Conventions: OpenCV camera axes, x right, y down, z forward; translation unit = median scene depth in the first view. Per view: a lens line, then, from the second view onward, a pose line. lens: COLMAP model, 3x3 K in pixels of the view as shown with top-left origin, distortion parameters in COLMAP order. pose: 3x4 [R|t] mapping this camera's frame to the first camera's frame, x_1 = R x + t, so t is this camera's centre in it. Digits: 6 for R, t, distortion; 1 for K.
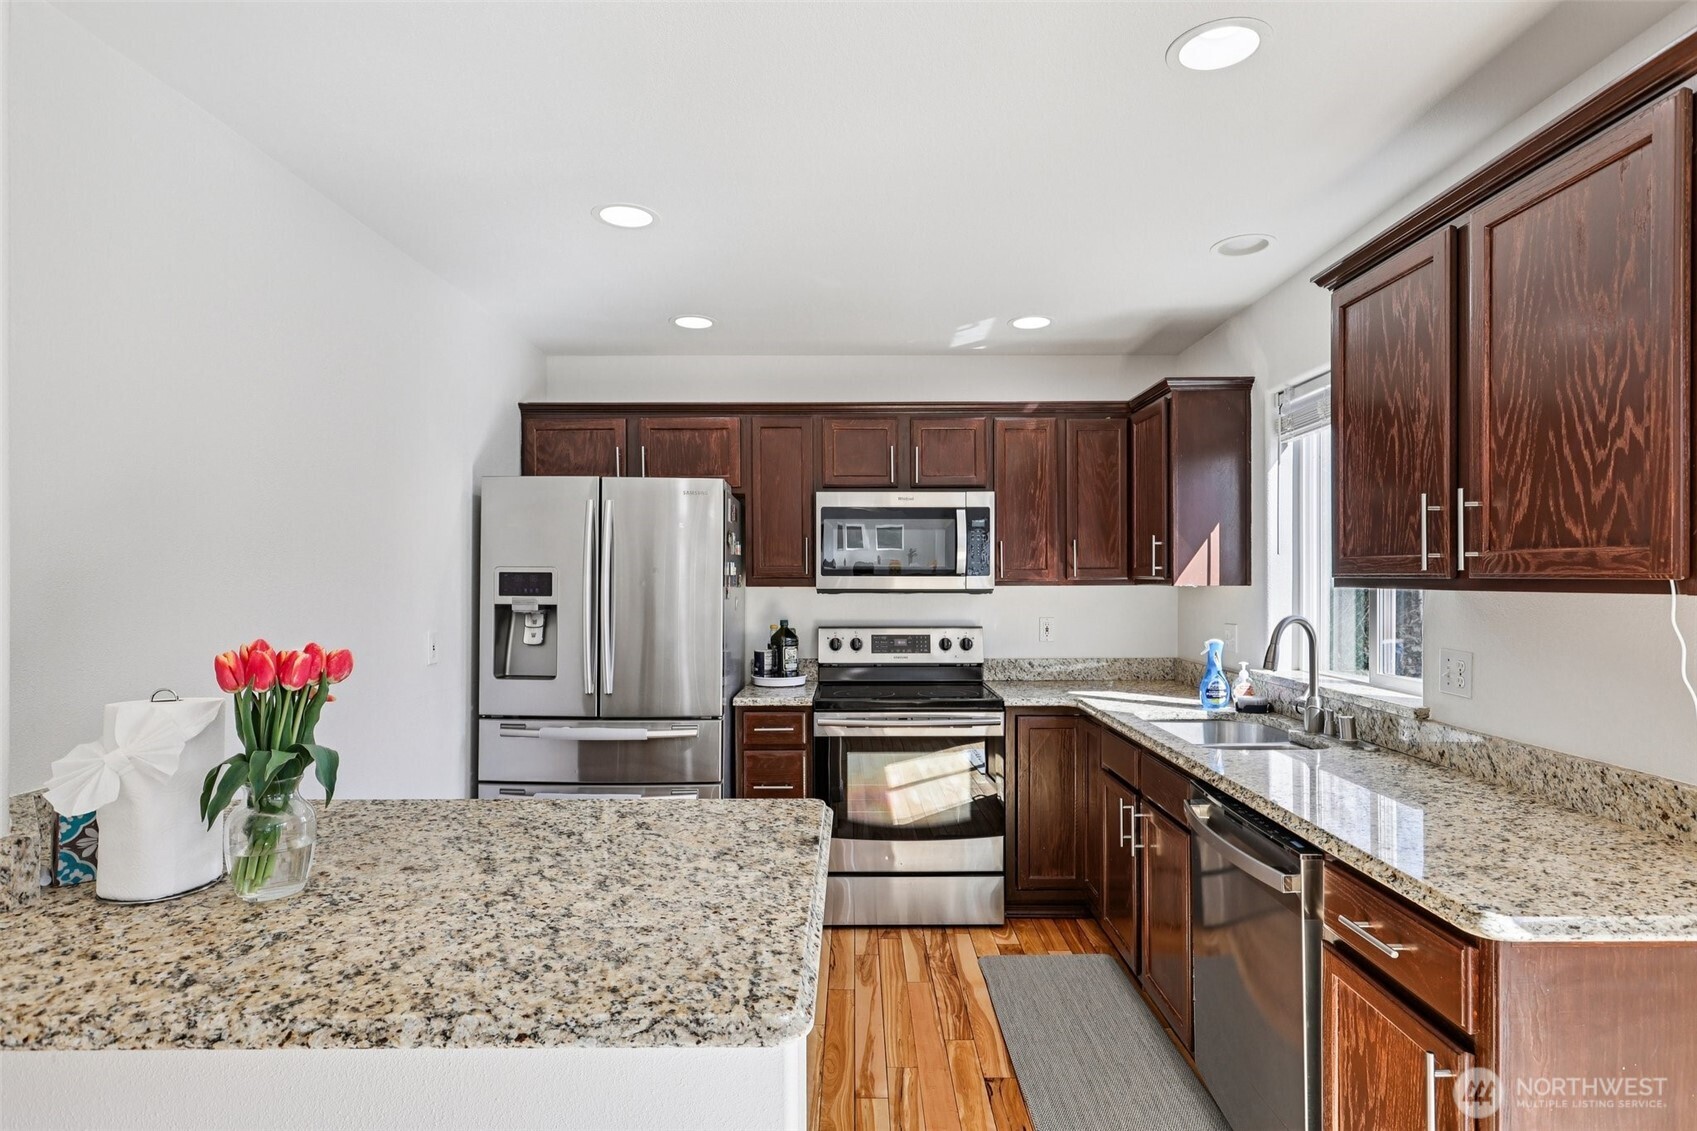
lens RADIAL K [[922.4, 0, 850.4], [0, 922.4, 579.3], [0, 0, 1]] dist [0.001498, 0.000875]
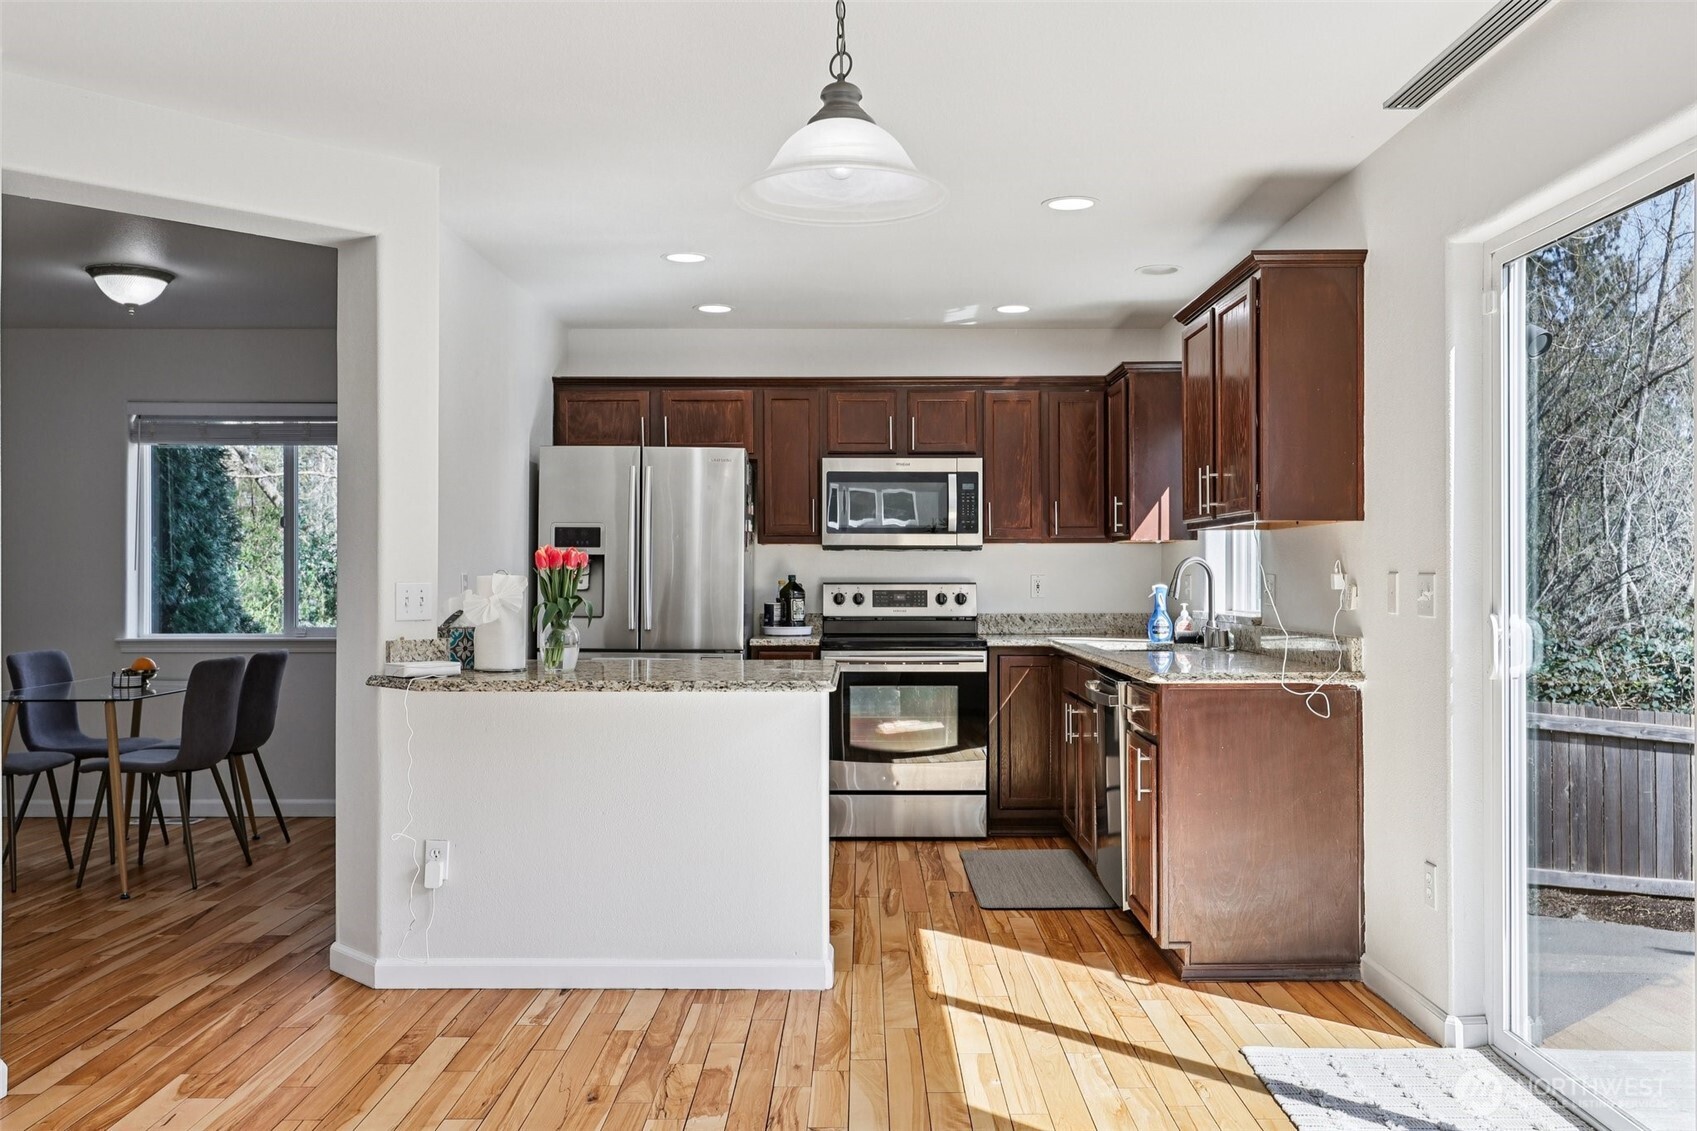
lens RADIAL K [[1476.9, 0, 848.7], [0, 1476.9, 569.4], [0, 0, 1]] dist [0.003047, -0.001258]
pose [[0.999988, 0.001381, -0.004625, 0.003186], [-0.001405, 0.999985, -0.005210, 0.049133], [0.004618, 0.005216, 0.999976, -0.787956]]
